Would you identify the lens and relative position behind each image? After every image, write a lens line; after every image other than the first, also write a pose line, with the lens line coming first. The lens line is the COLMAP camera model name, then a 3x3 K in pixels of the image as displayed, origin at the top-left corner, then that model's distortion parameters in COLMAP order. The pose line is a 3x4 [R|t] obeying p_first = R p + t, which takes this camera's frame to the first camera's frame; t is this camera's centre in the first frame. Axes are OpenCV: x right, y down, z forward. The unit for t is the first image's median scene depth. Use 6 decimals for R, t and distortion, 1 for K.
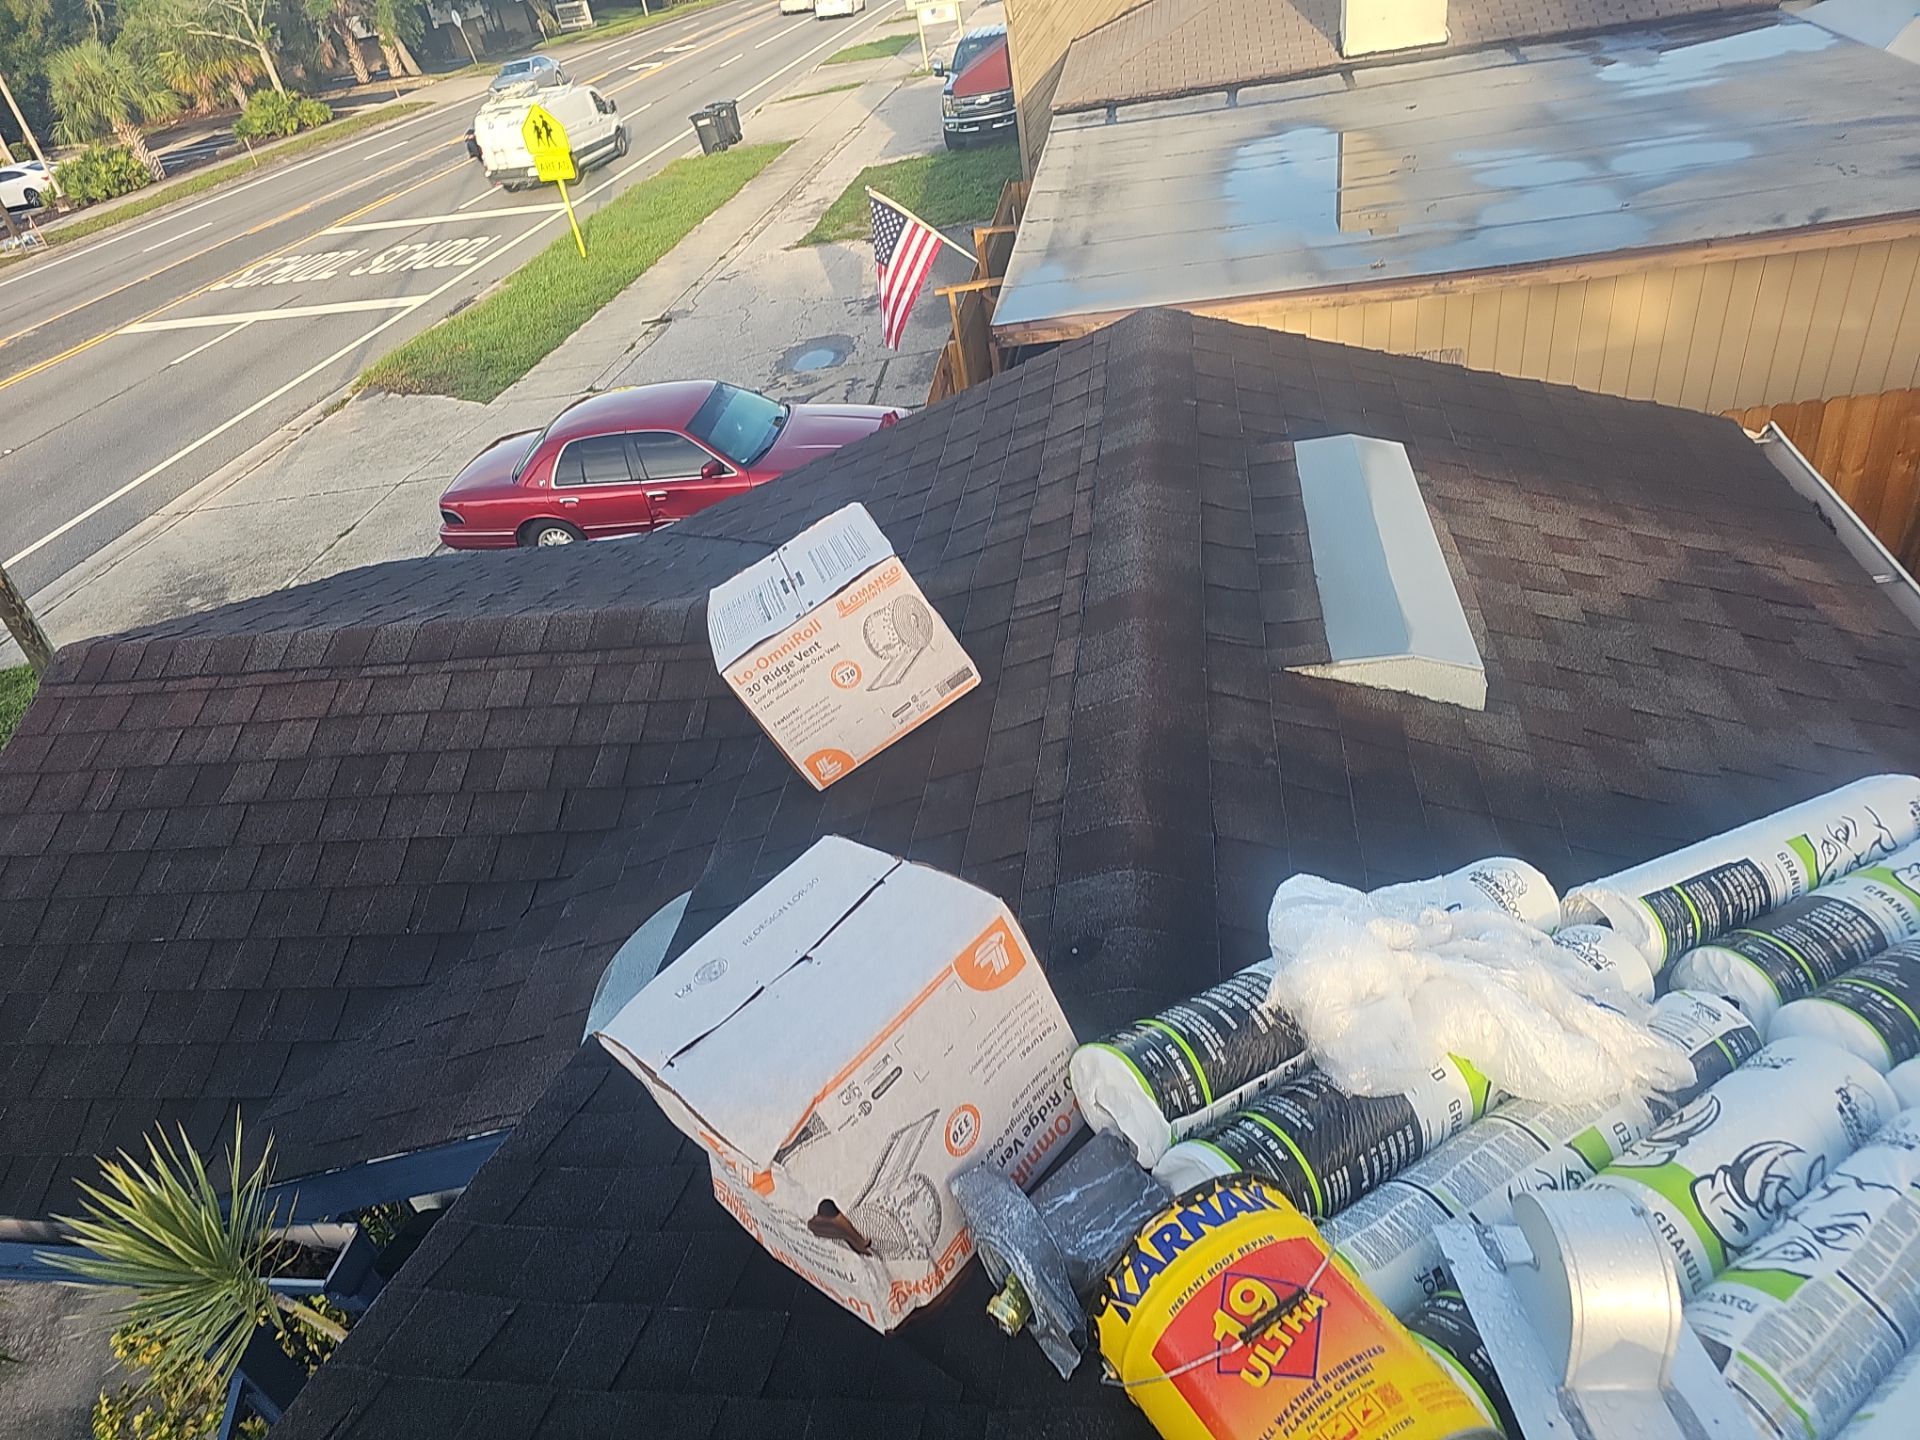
lens RADIAL K [[1270.8, 0, 932.5], [0, 1270.8, 735.0], [0, 0, 1]] dist [0.045324, -0.033957]
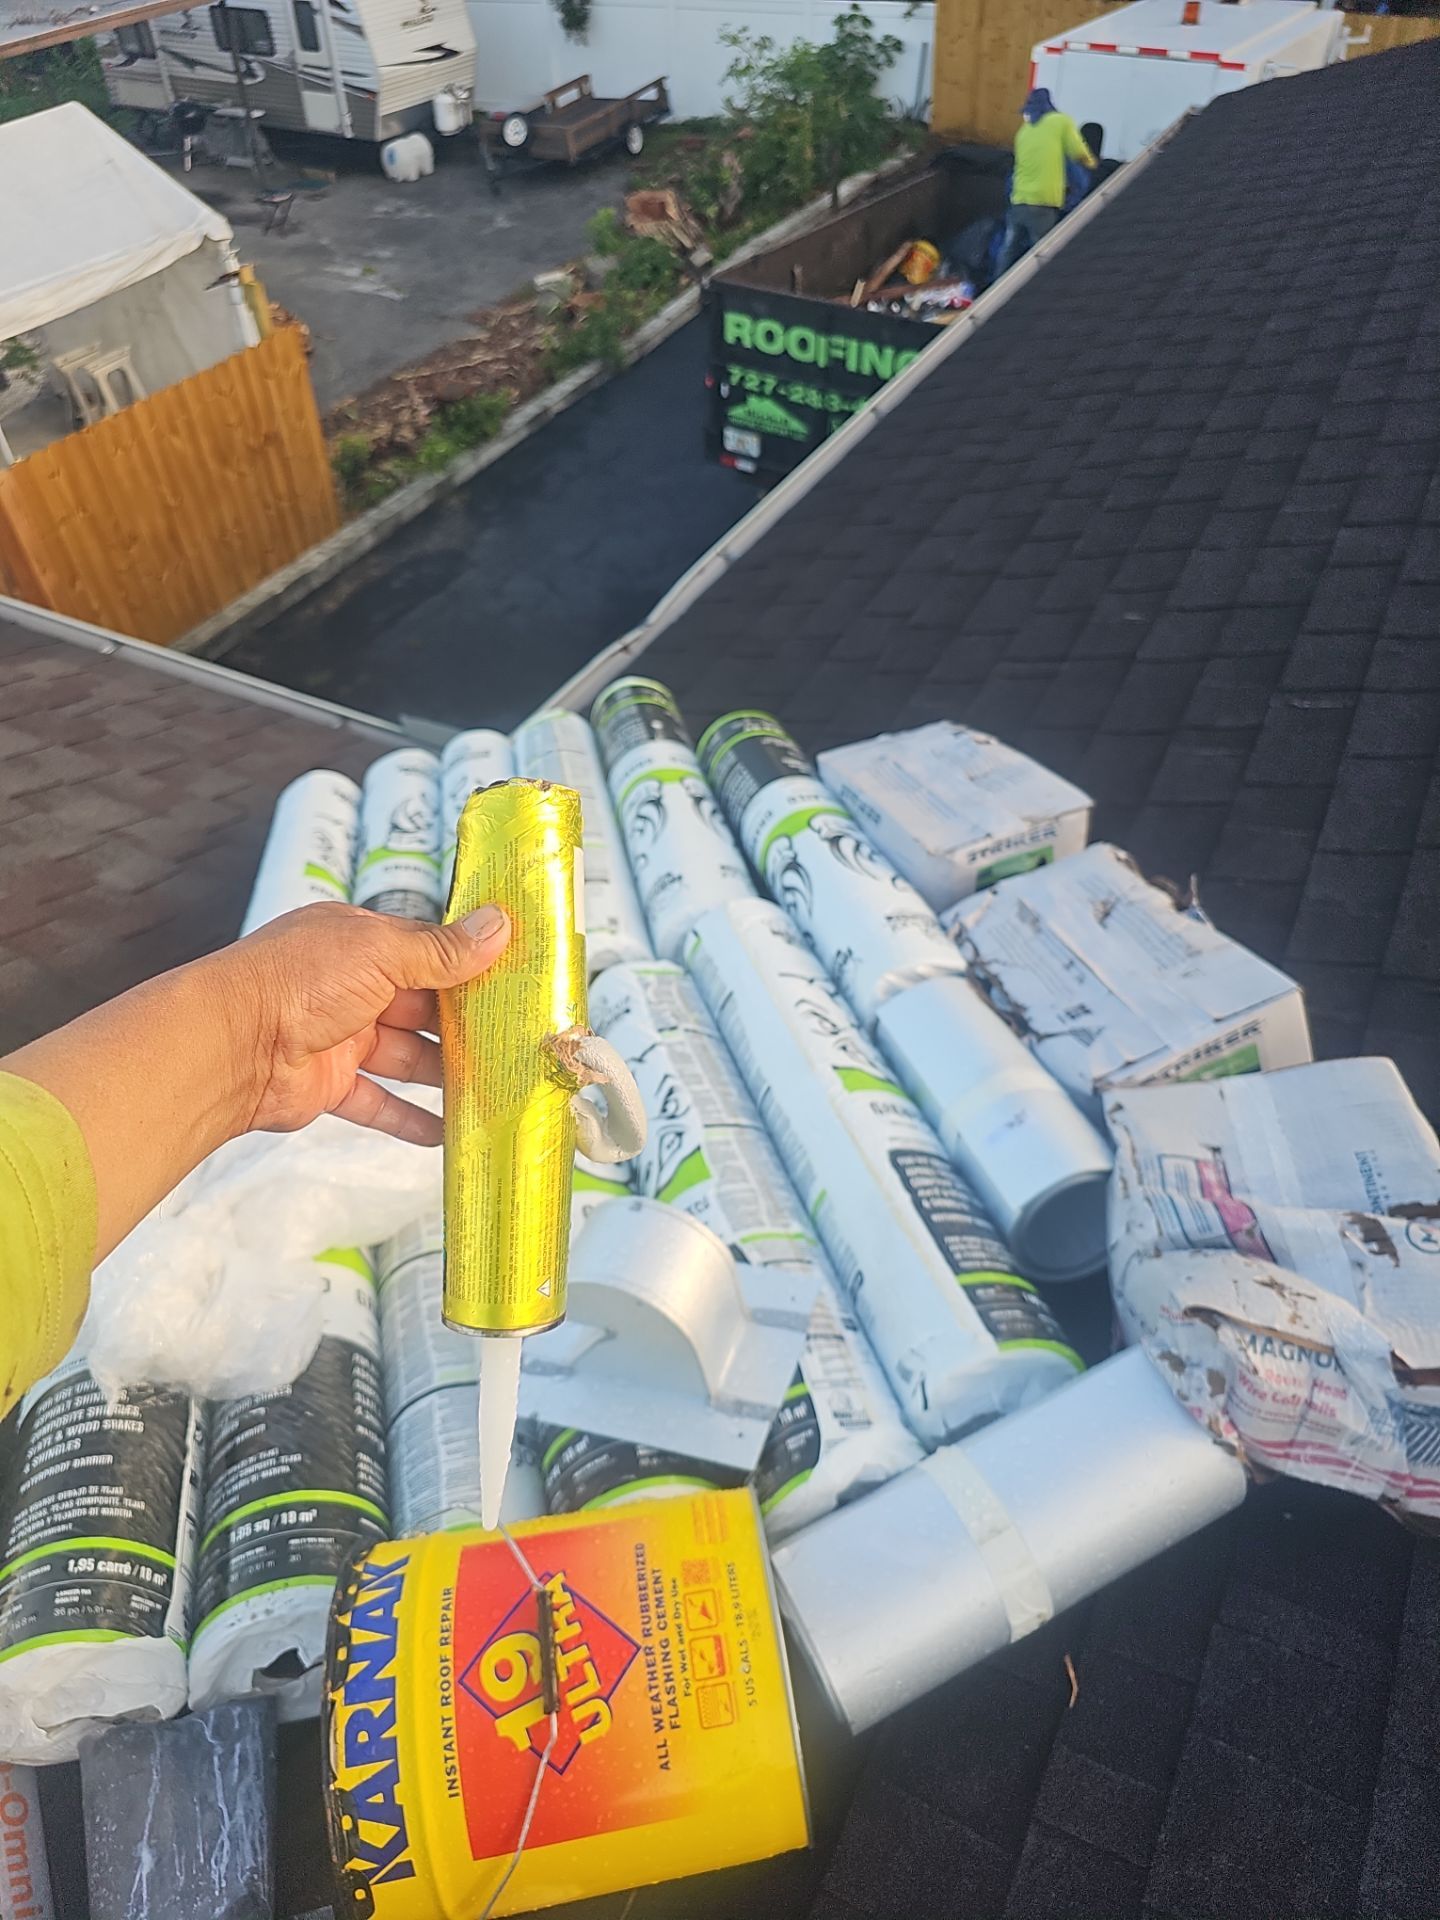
lens RADIAL K [[1302.2, 0, 720.0], [0, 1302.2, 960.0], [0, 0, 1]] dist [0.035669, -0.038286]
pose [[0.332839, -0.547952, 0.767442, -0.045164], [0.526684, 0.783095, 0.330705, -0.039269], [-0.782191, 0.294128, 0.549242, 0.301059]]
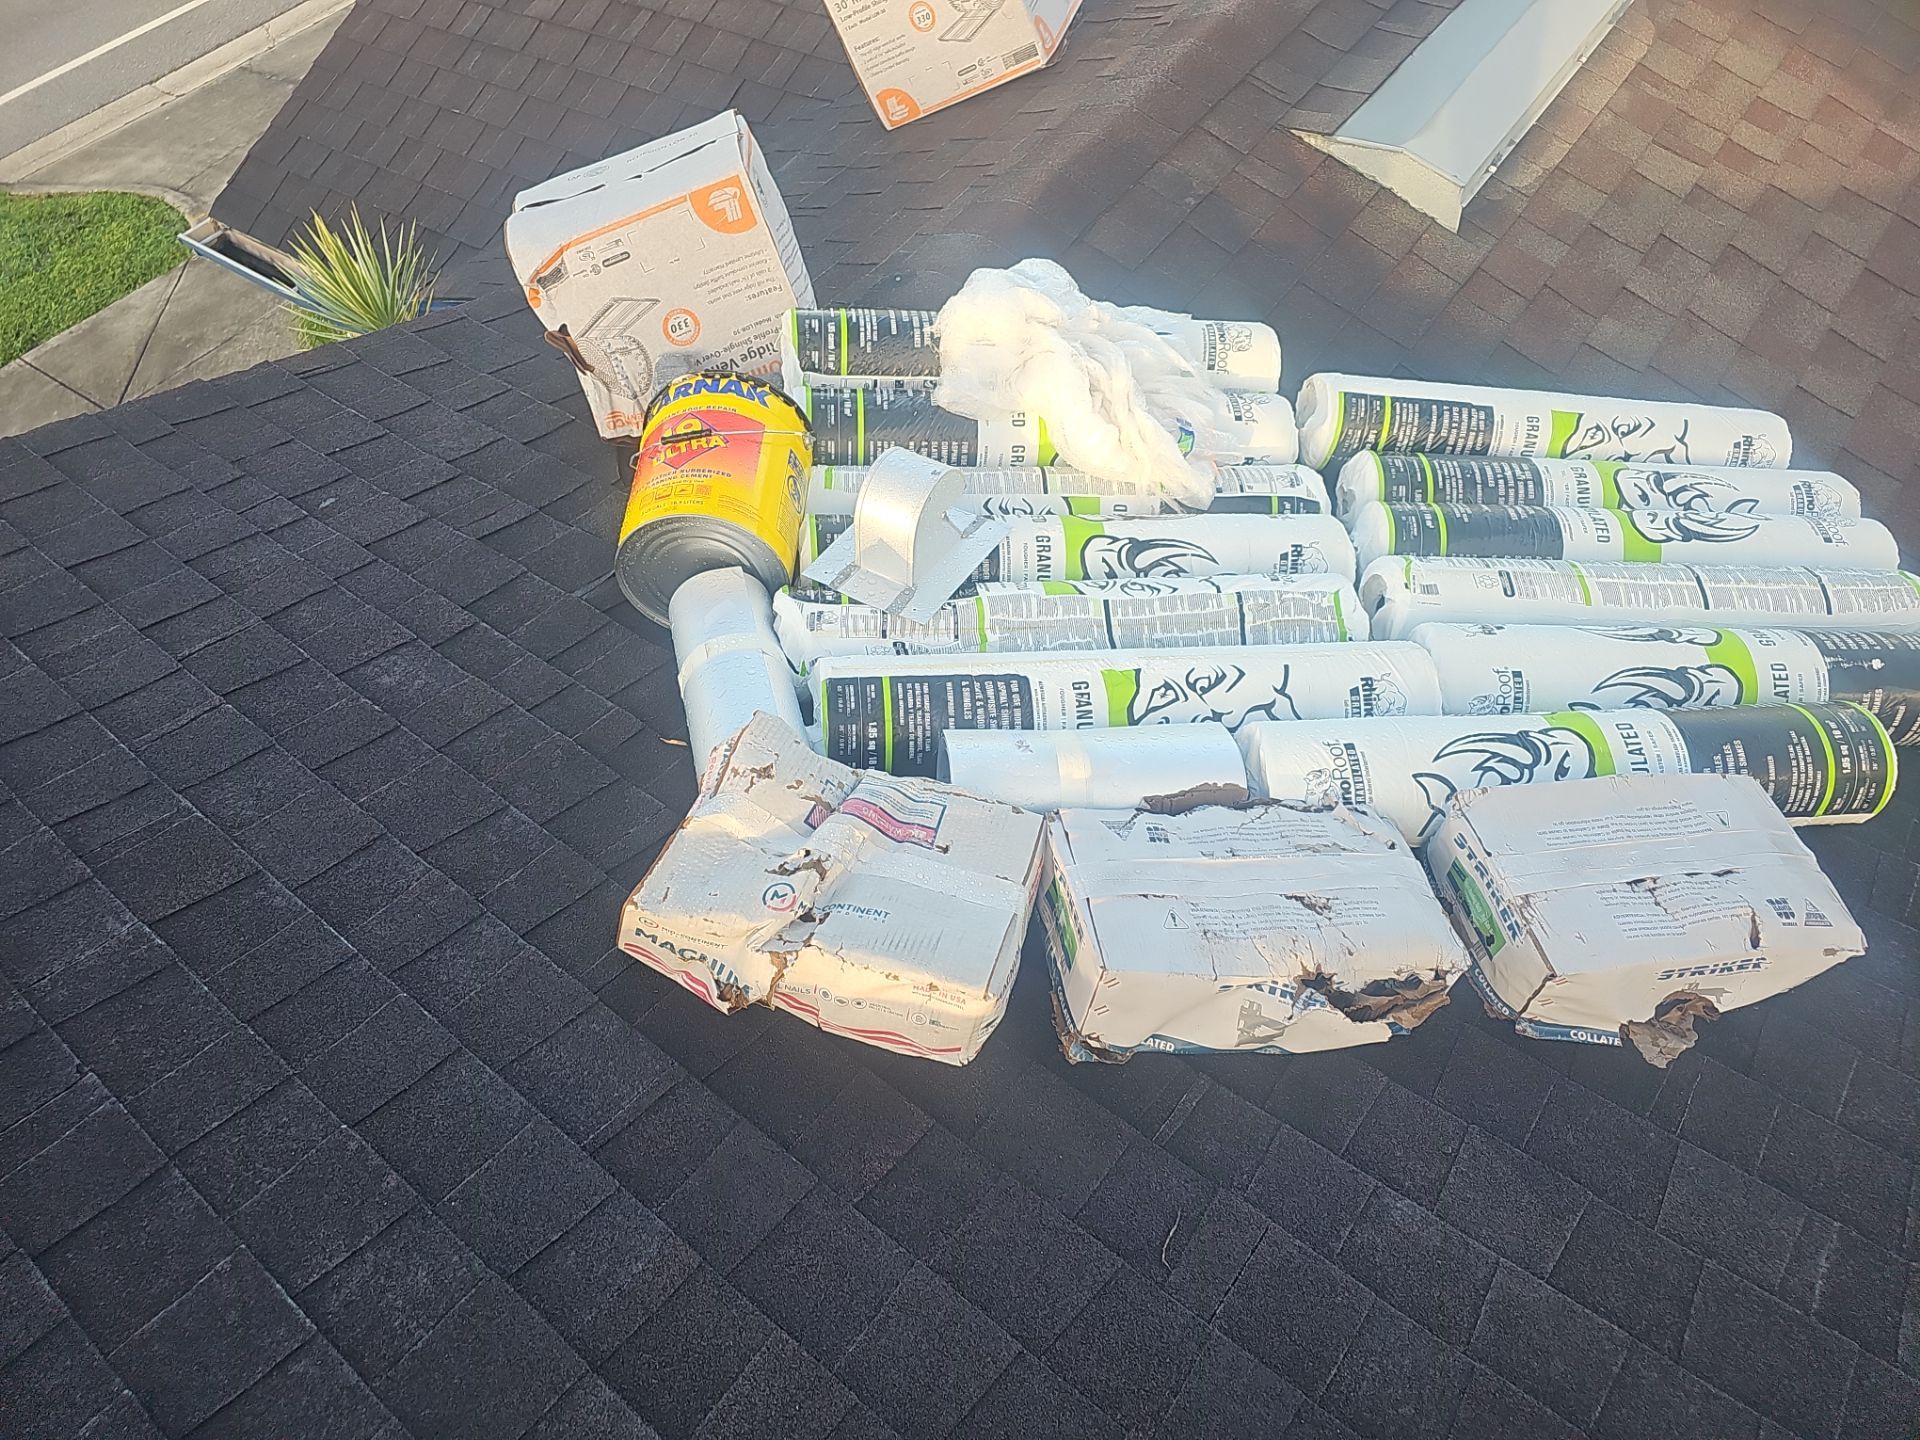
lens RADIAL K [[1270.8, 0, 932.5], [0, 1270.8, 735.0], [0, 0, 1]] dist [0.045324, -0.033957]
pose [[0.873253, 0.420677, -0.245884, 0.790397], [-0.293805, 0.857154, 0.423043, 0.020381], [0.388725, -0.297182, 0.872110, -0.241131]]
